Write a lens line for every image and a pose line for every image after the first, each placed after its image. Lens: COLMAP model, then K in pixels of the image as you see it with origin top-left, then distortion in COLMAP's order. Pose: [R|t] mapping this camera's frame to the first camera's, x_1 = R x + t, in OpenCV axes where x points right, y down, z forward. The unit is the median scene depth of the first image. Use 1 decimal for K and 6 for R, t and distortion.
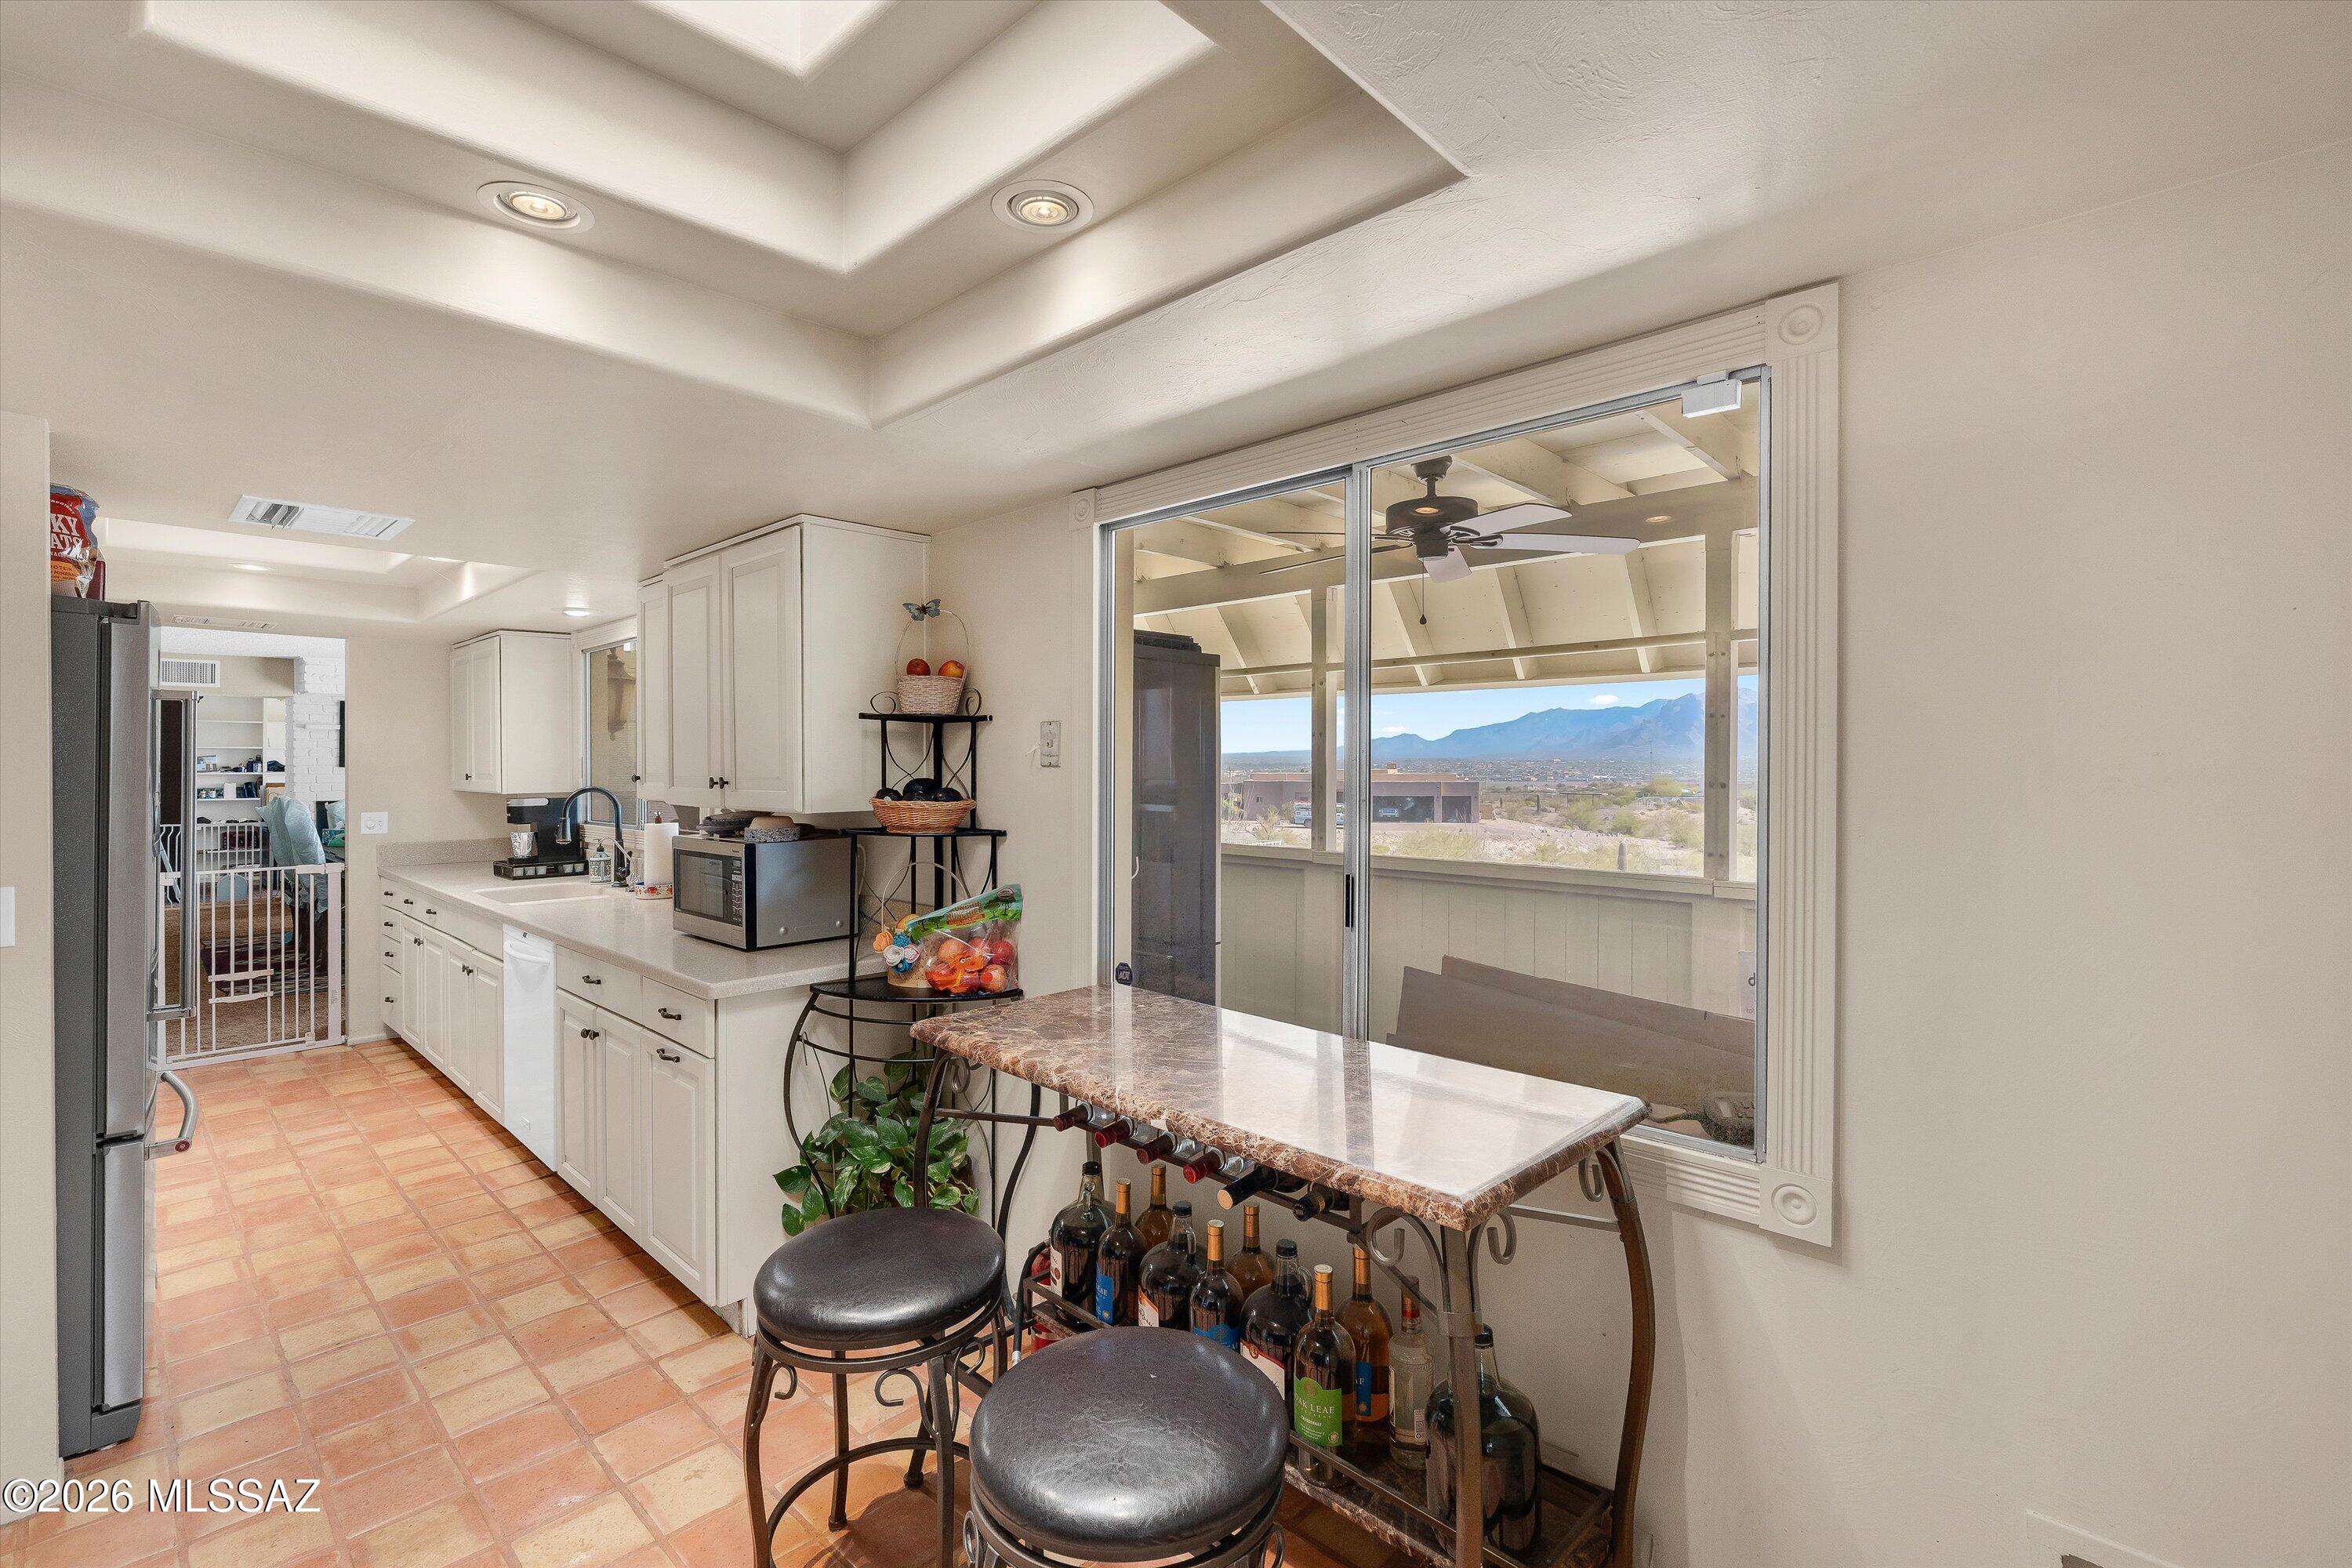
lens RADIAL K [[1040.1, 0, 1178.7], [0, 1040.1, 772.2], [0, 0, 1]] dist [0.000394, 0.000141]
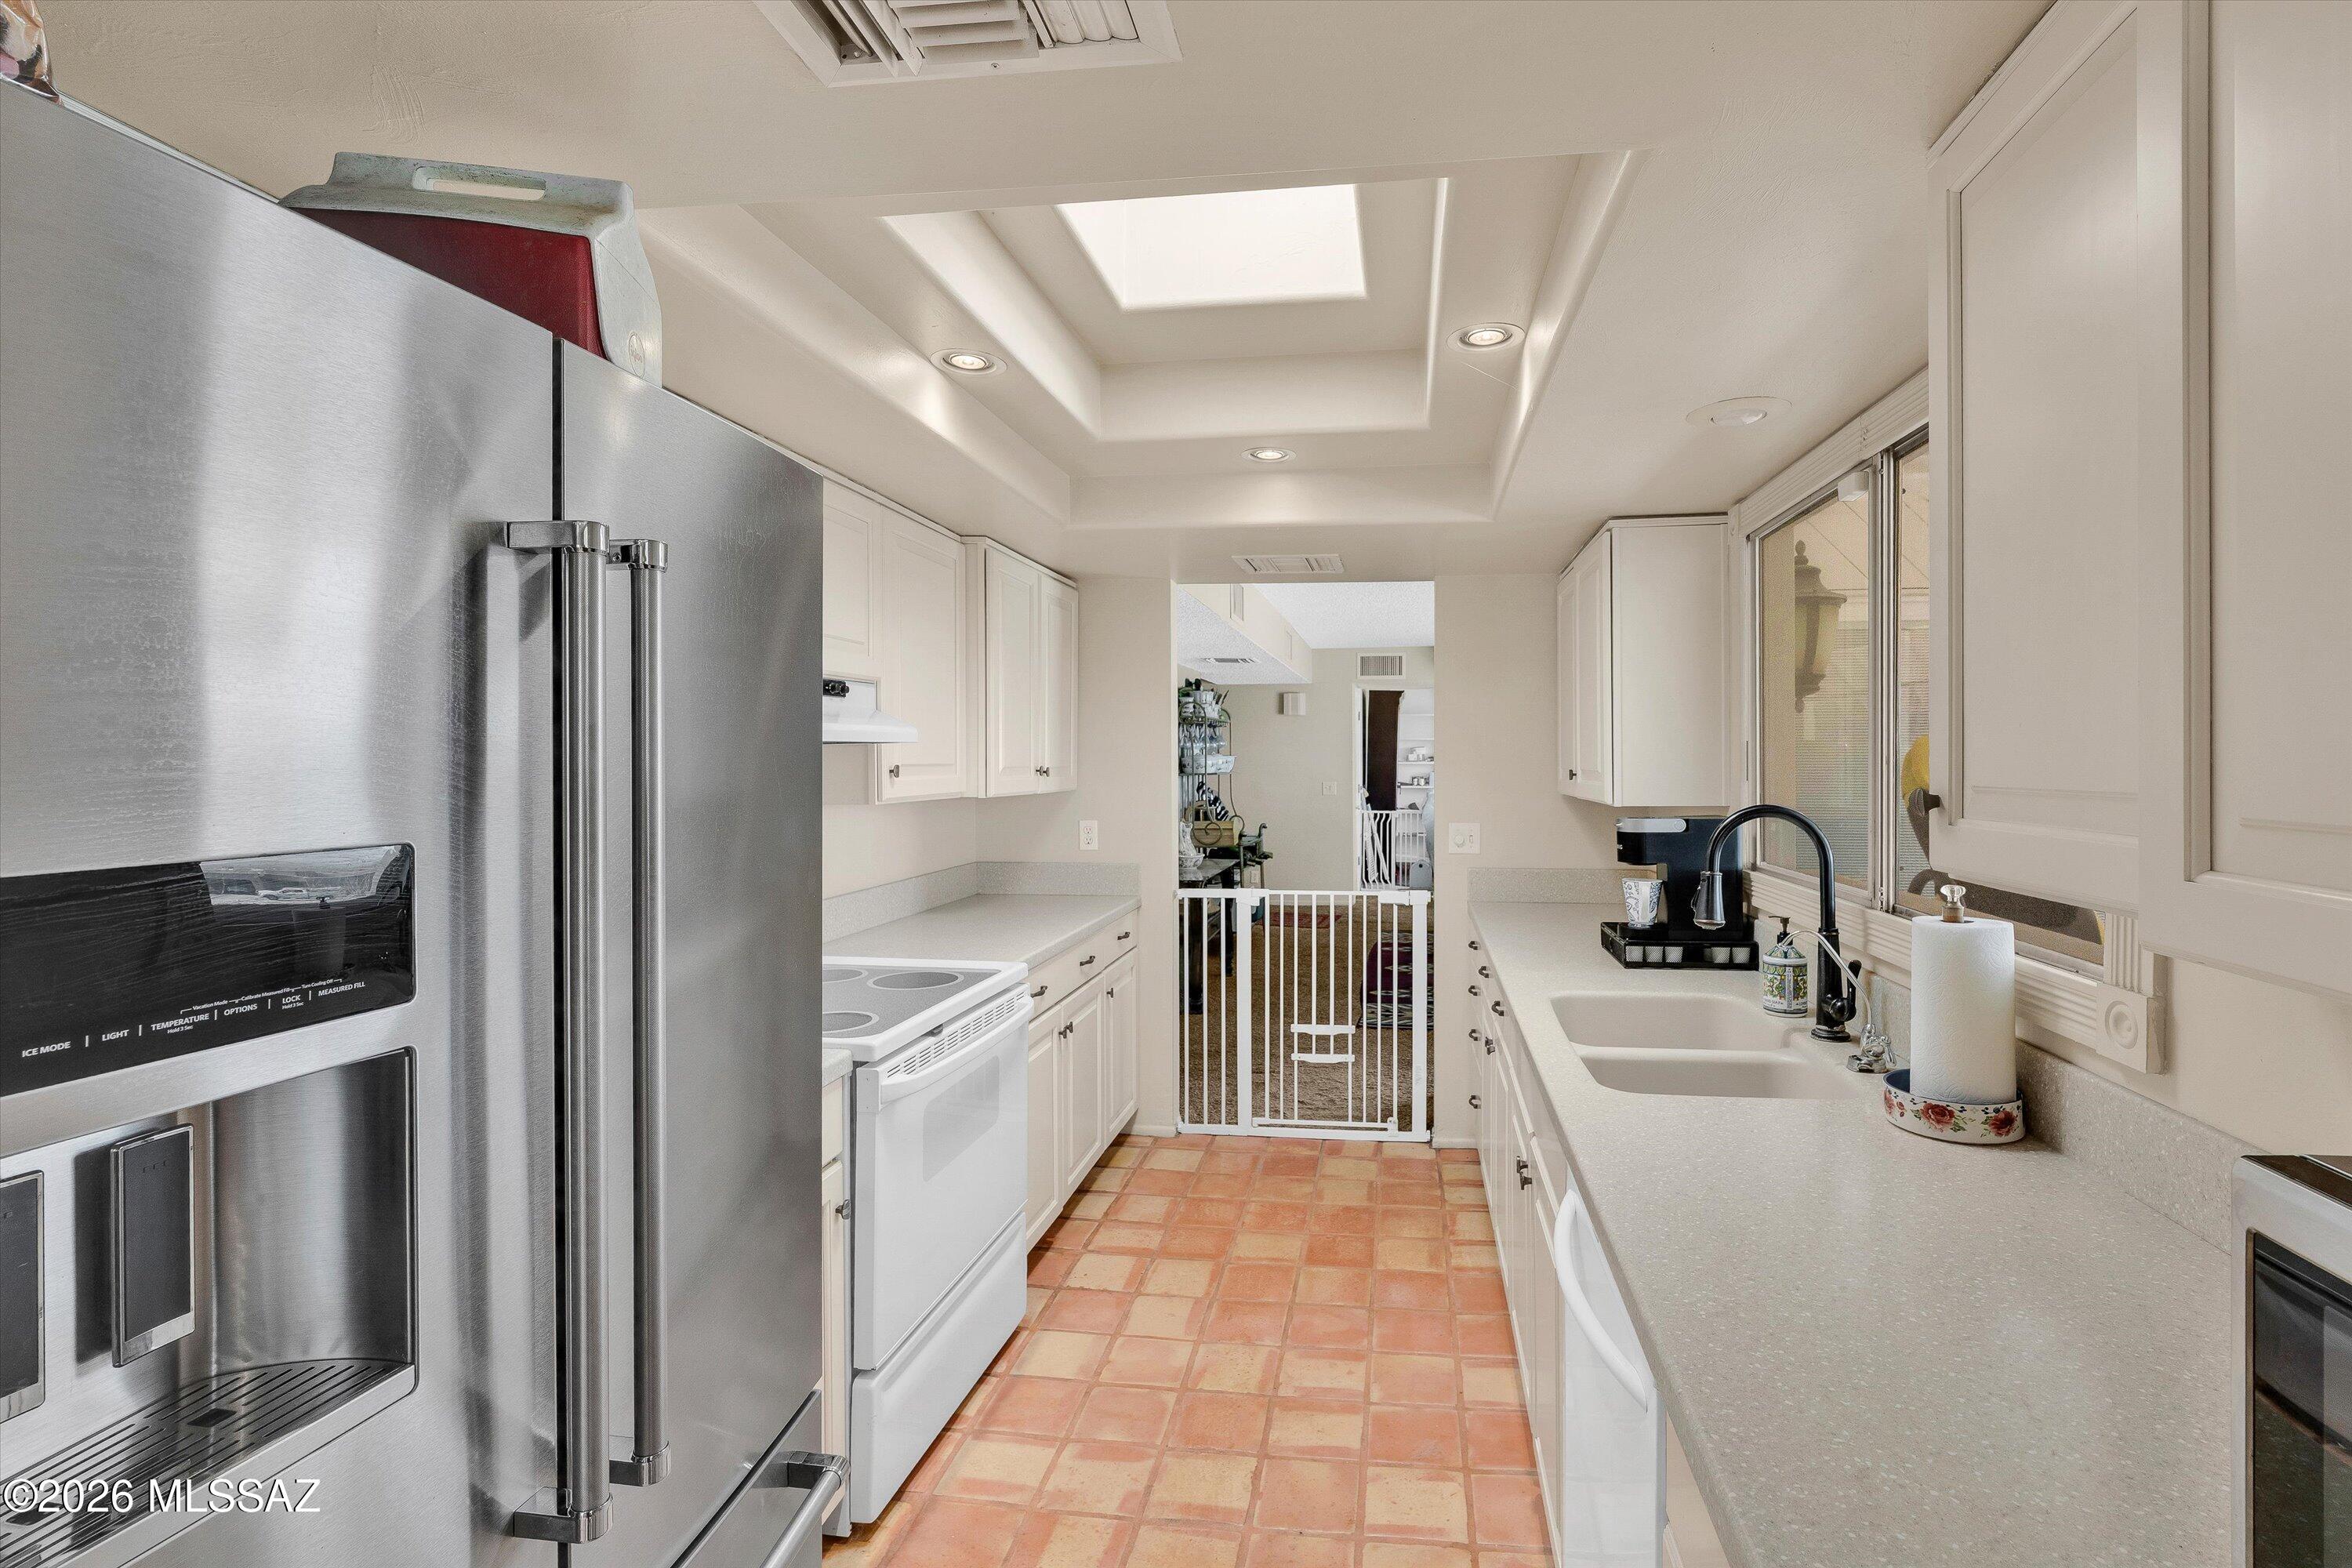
lens RADIAL K [[1074.0, 0, 1255.9], [0, 1074.0, 756.4], [0, 0, 1]] dist [0.000019, 0.000048]
pose [[0.584148, 0.001866, -0.811645, -0.290317], [-0.006688, 0.999974, -0.002514, -0.003962], [0.811620, 0.006897, 0.584146, 0.502884]]
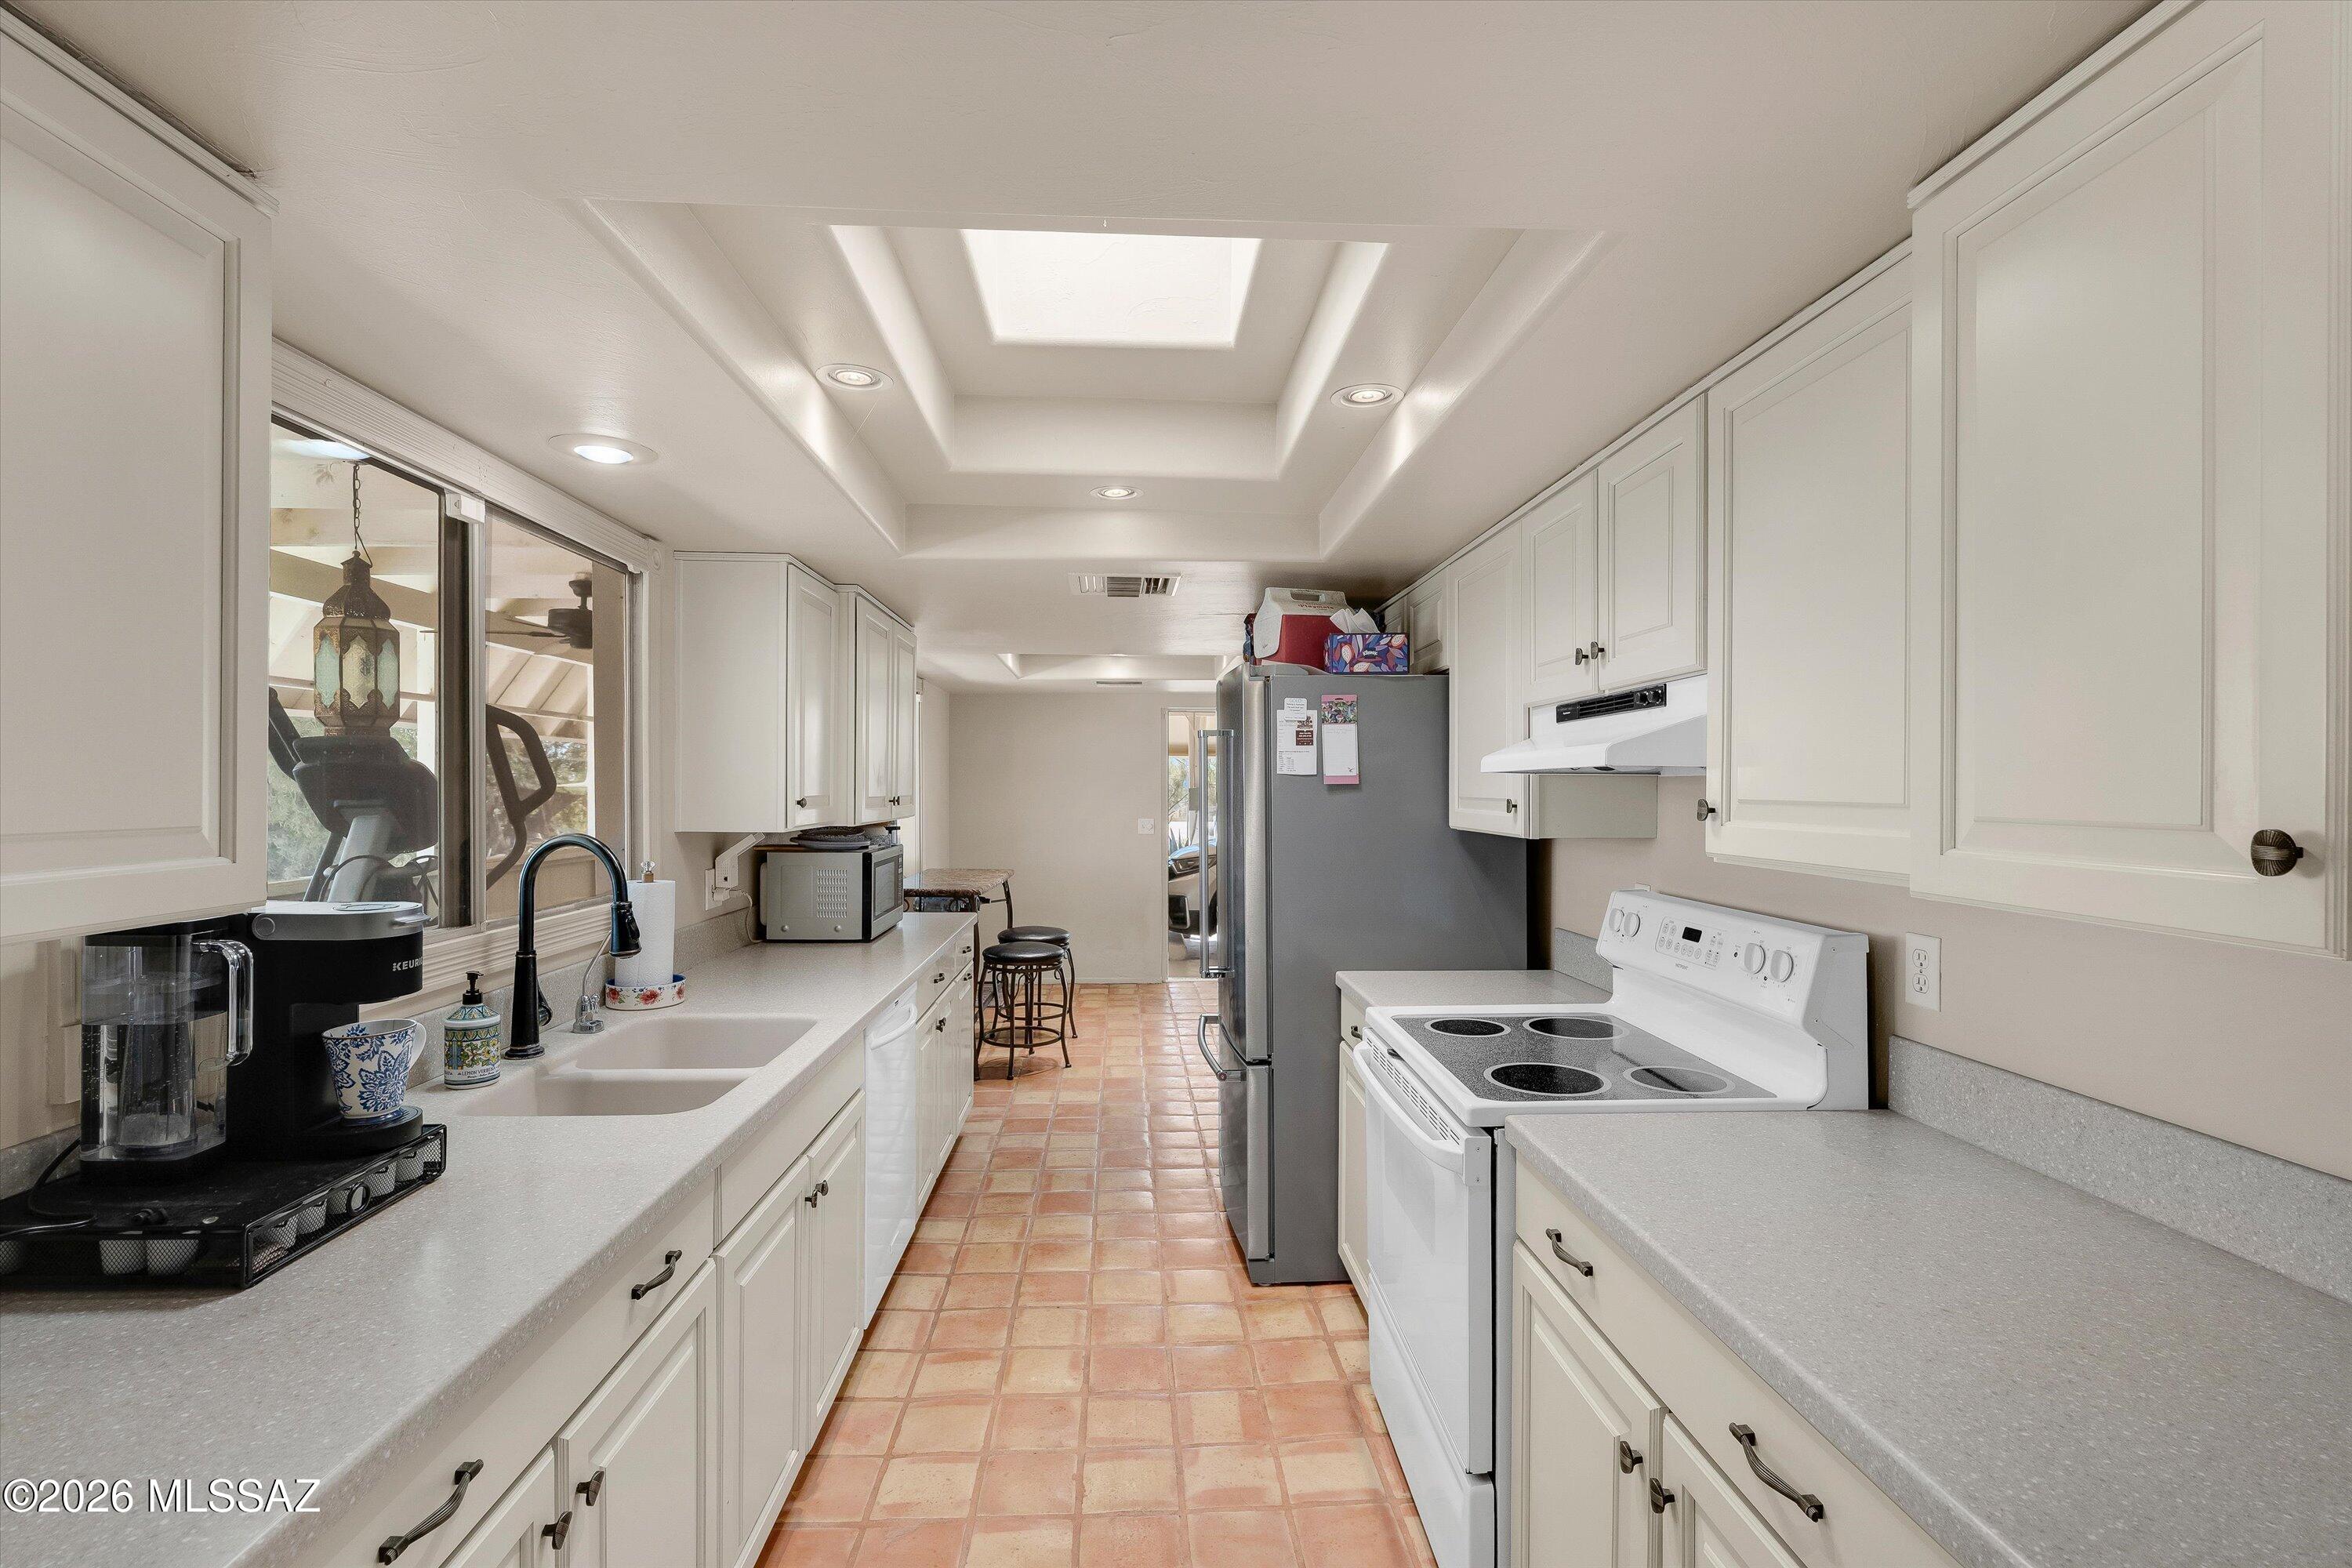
lens RADIAL K [[1040.1, 0, 1178.7], [0, 1040.1, 772.2], [0, 0, 1]] dist [0.000394, 0.000141]
pose [[-0.727055, 0.011139, 0.686489, -0.972739], [0.006426, 0.999935, -0.009419, -0.006626], [-0.686549, -0.002437, -0.727079, 1.046175]]
